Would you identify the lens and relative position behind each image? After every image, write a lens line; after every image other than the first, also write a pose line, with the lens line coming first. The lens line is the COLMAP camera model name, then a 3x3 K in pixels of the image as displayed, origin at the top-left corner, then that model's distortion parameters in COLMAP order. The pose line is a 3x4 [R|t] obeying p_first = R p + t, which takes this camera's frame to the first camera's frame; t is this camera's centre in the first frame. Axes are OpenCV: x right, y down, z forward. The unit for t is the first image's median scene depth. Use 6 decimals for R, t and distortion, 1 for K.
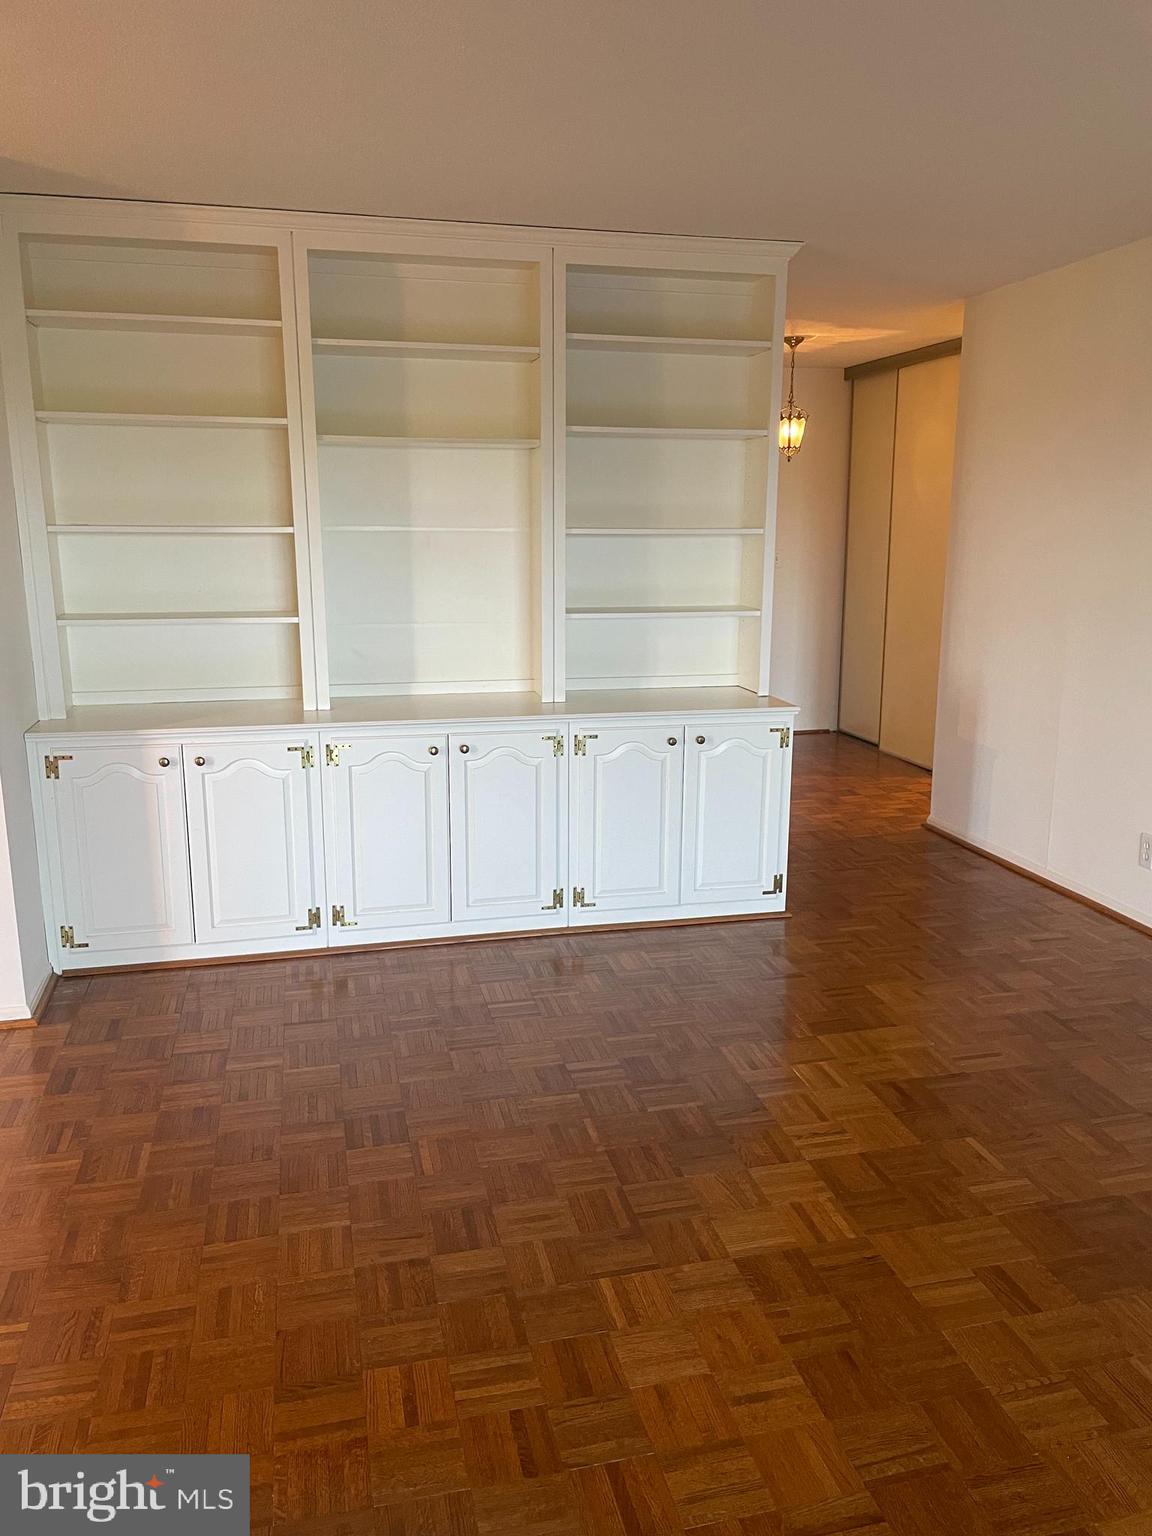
lens RADIAL K [[1159.4, 0, 578.9], [0, 1159.4, 769.8], [0, 0, 1]] dist [0.069833, -0.091798]
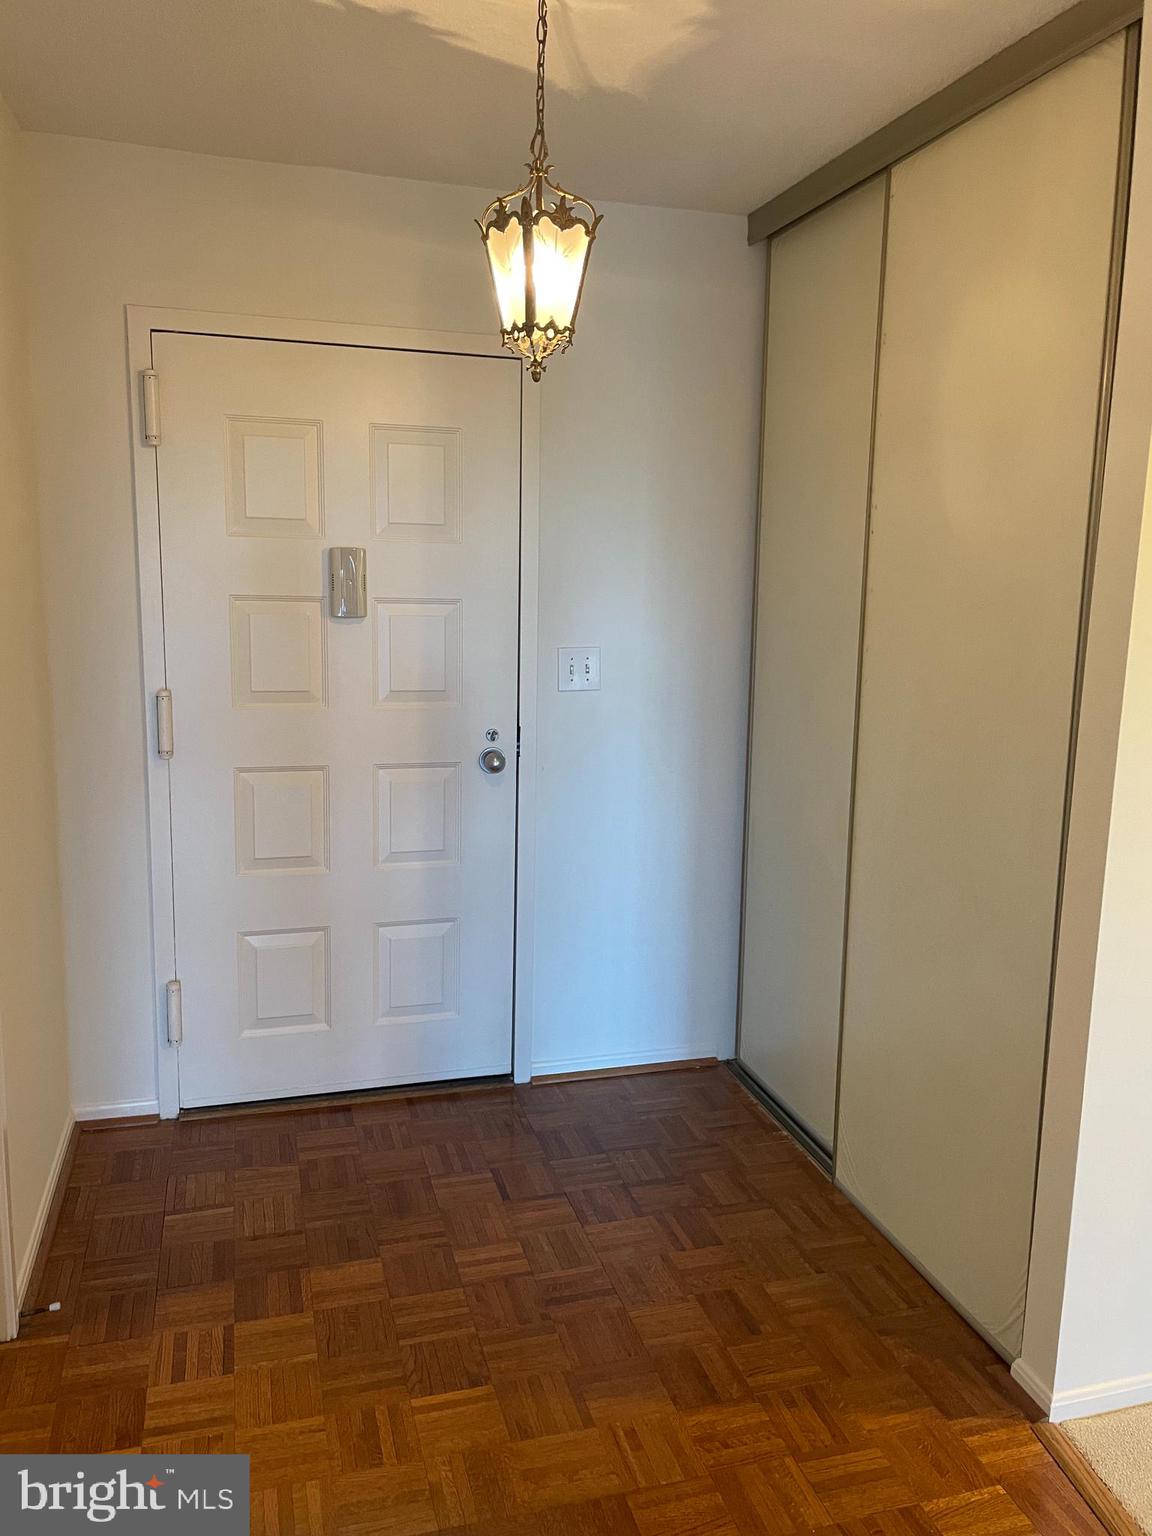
lens RADIAL K [[1159.4, 0, 575.2], [0, 1159.4, 765.1], [0, 0, 1]] dist [0.069833, -0.091798]
pose [[0.998617, 0.014868, 0.050431, 0.161425], [-0.012497, 0.998816, -0.047011, -0.142727], [-0.051070, 0.046316, 0.997621, 0.654487]]
